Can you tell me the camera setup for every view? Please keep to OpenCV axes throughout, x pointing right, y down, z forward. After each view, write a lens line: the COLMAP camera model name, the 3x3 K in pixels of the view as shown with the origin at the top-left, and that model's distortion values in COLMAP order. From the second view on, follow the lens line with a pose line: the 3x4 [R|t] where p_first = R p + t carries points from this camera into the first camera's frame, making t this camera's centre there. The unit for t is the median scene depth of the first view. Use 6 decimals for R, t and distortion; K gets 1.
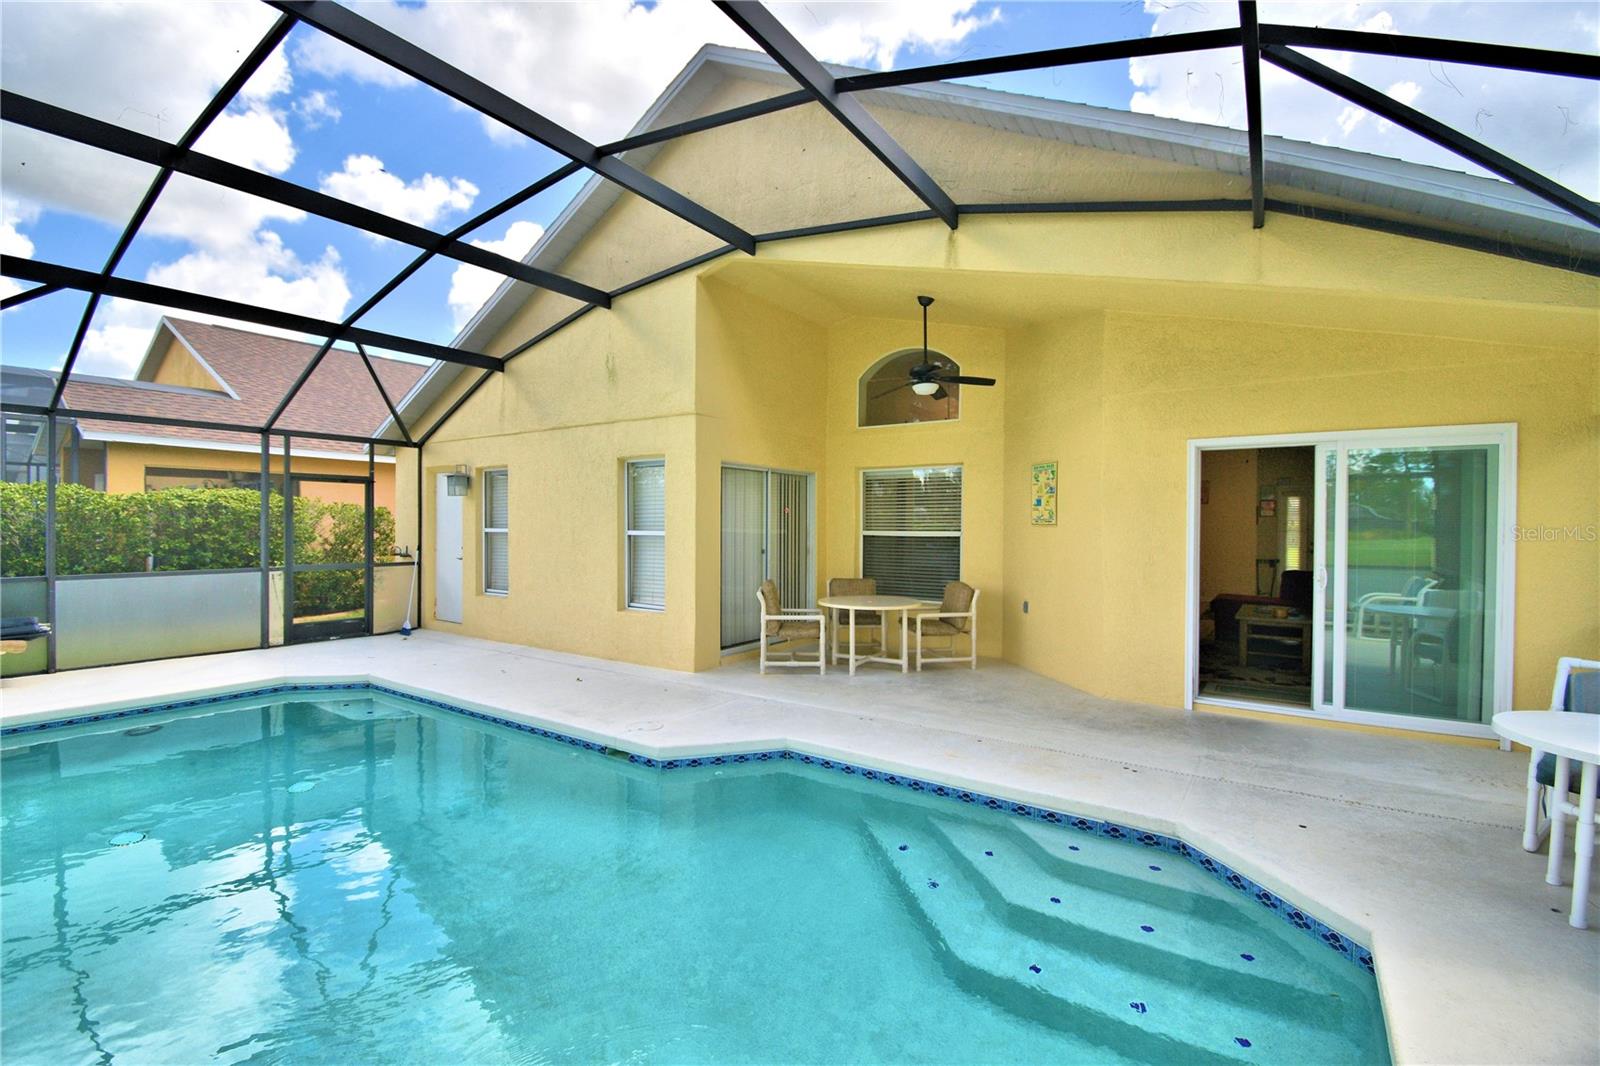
lens RADIAL K [[706.8, 0, 791.9], [0, 706.8, 535.7], [0, 0, 1]] dist [0.025488, -0.029028]
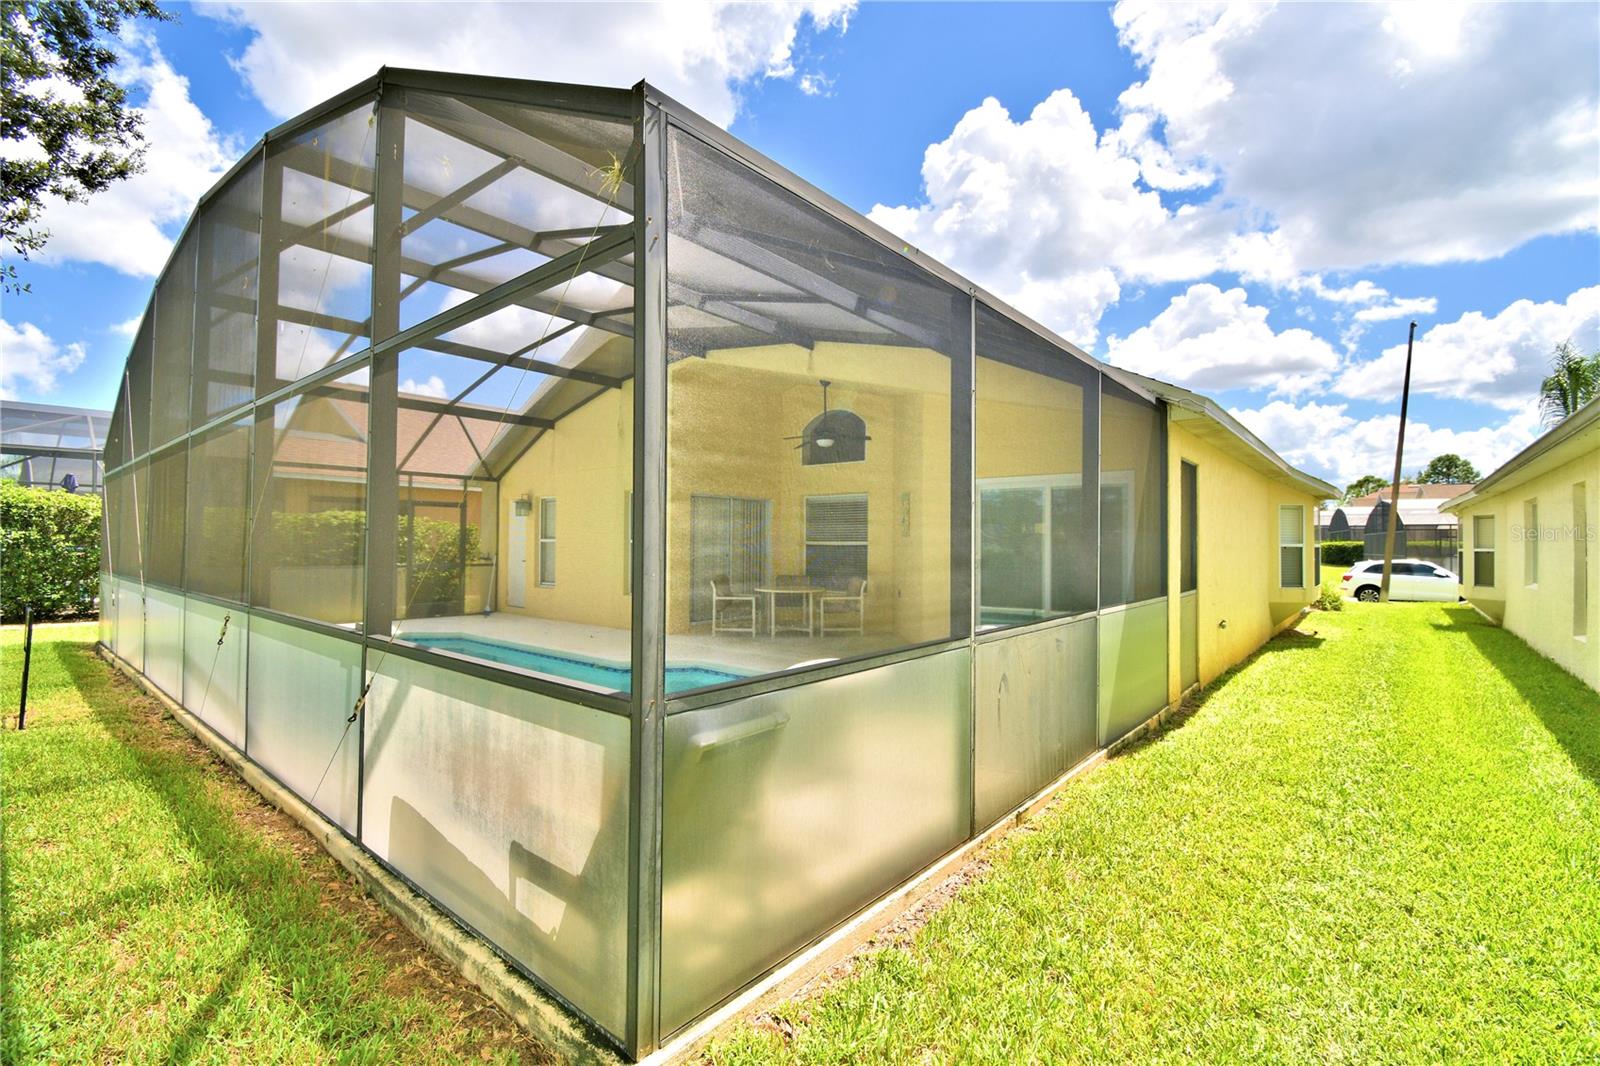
lens RADIAL K [[706.8, 0, 791.9], [0, 706.8, 535.7], [0, 0, 1]] dist [0.025488, -0.029028]
pose [[0.994850, 0.001514, -0.101351, 0.233395], [-0.004313, 0.999615, -0.027400, 0.021700], [0.101270, 0.027696, 0.994473, -0.394666]]
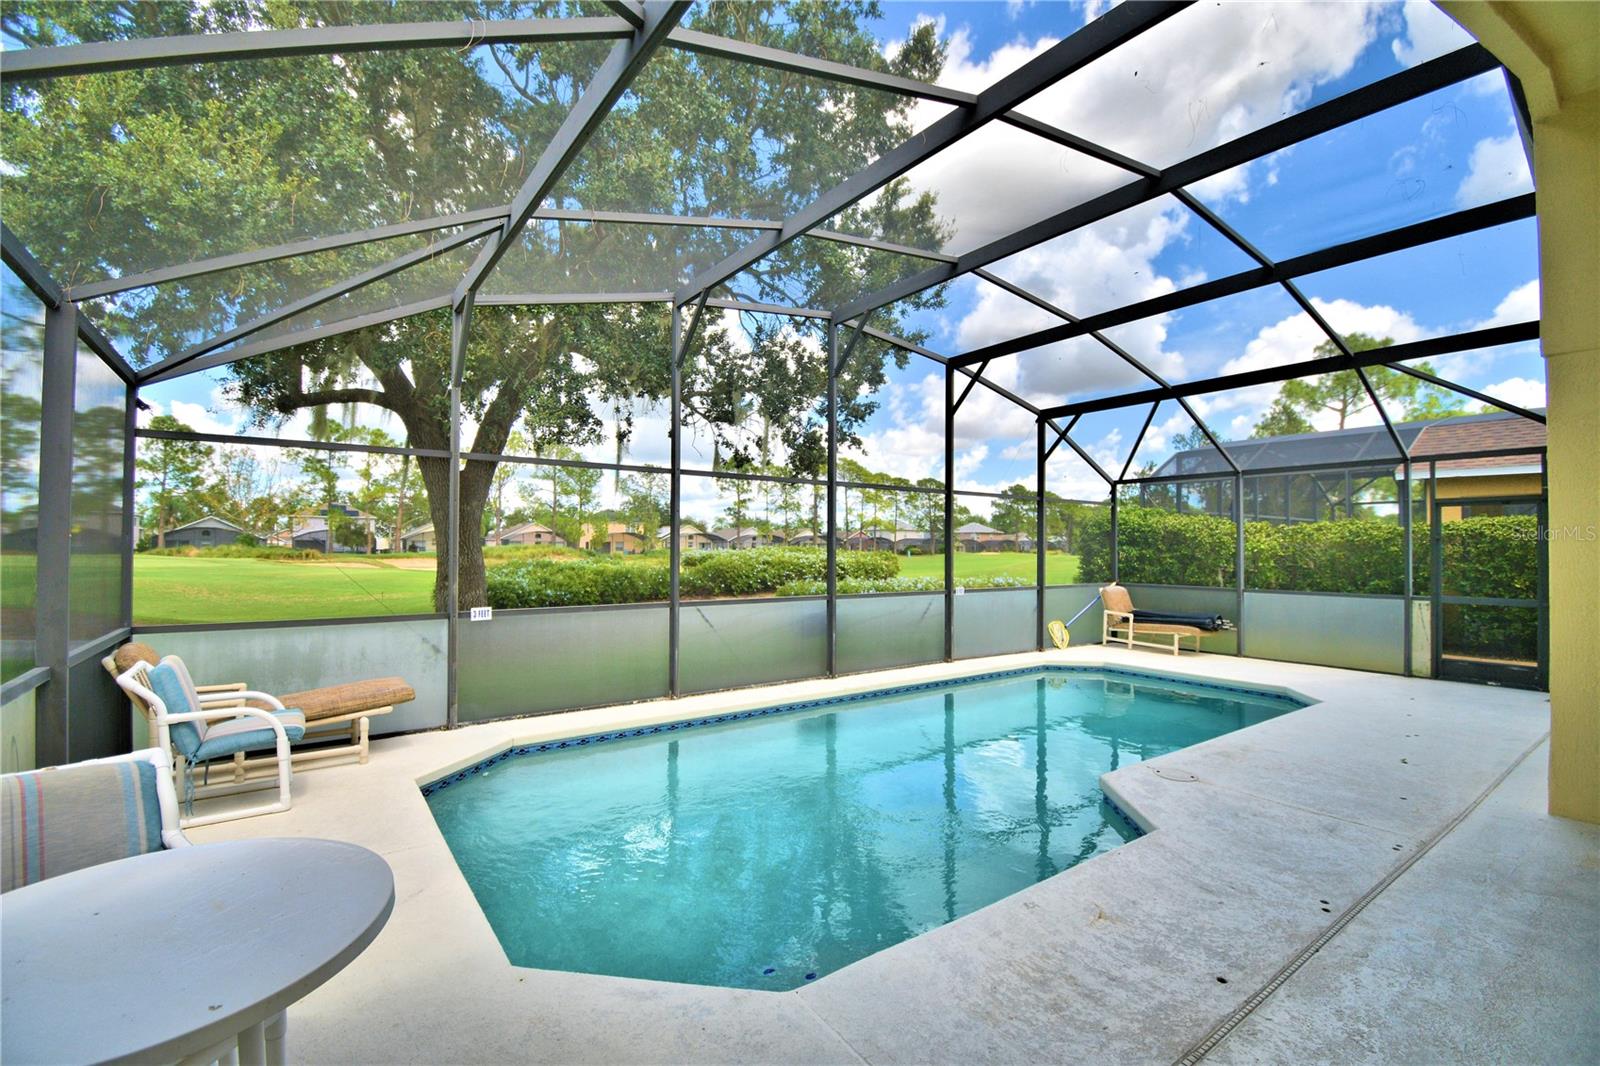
lens RADIAL K [[706.8, 0, 791.9], [0, 706.8, 535.7], [0, 0, 1]] dist [0.025488, -0.029028]
pose [[-0.340916, -0.022289, -0.939829, 0.512834], [-0.021540, 0.999642, -0.015894, -0.005052], [0.939847, 0.014825, -0.341274, 0.541873]]
